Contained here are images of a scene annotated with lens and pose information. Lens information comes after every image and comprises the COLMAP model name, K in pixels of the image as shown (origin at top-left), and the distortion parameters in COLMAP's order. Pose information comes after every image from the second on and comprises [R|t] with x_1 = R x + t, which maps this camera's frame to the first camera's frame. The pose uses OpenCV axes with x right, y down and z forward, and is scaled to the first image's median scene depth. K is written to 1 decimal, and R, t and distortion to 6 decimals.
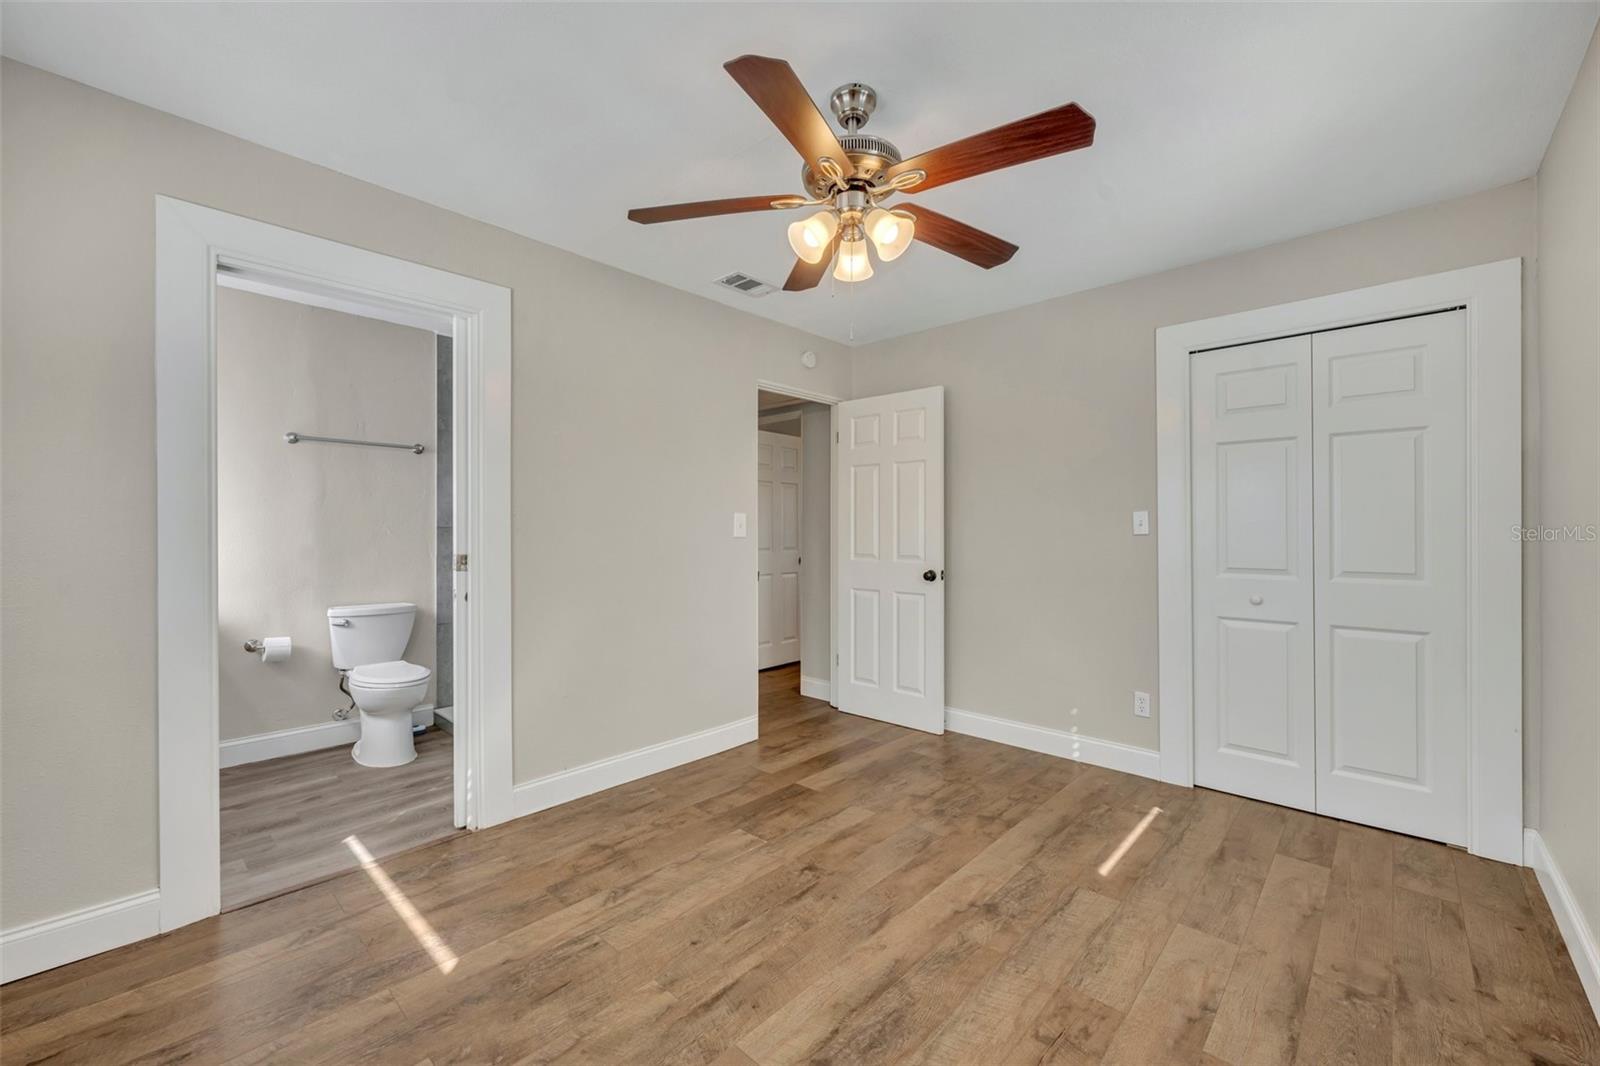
lens RADIAL K [[638.8, 0, 800.0], [0, 638.8, 530.7], [0, 0, 1]] dist [-0.000507, -0.000060]
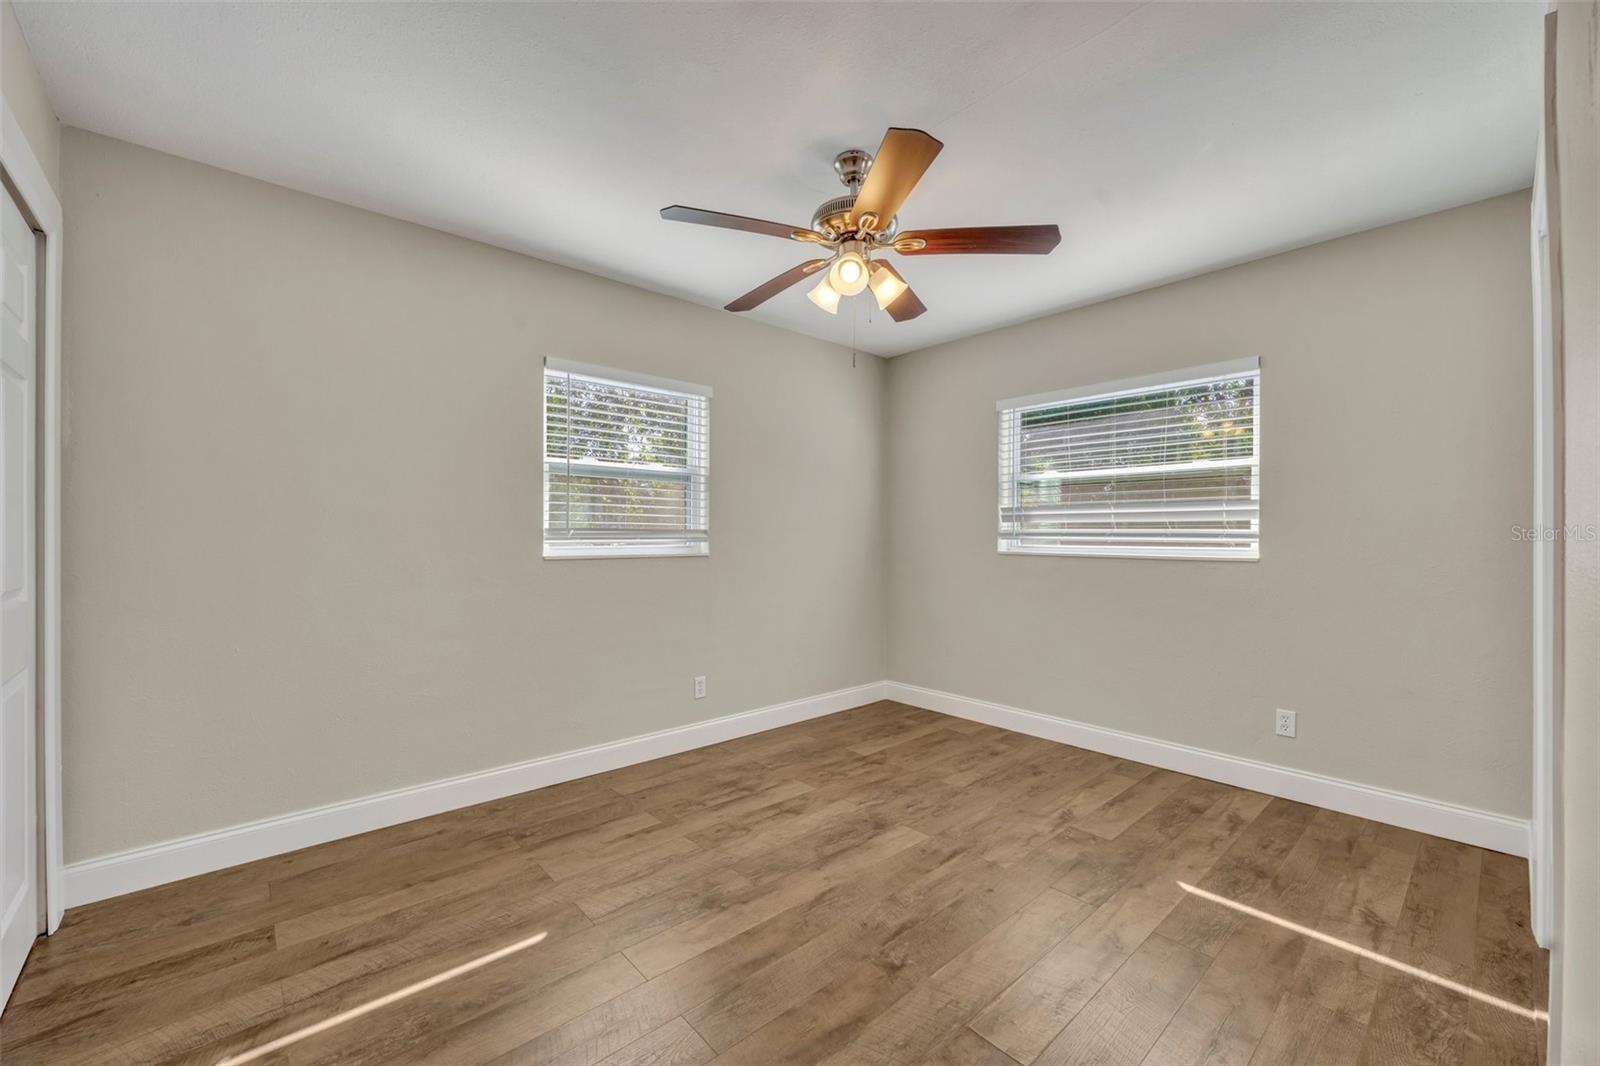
lens RADIAL K [[635.5, 0, 800.2], [0, 635.5, 532.9], [0, 0, 1]] dist [0.000899, 0.000268]
pose [[-0.996034, -0.002209, 0.088948, 0.071754], [-0.002217, 0.999998, 0.000007, 0.006164], [-0.088948, -0.000191, -0.996036, 2.108034]]
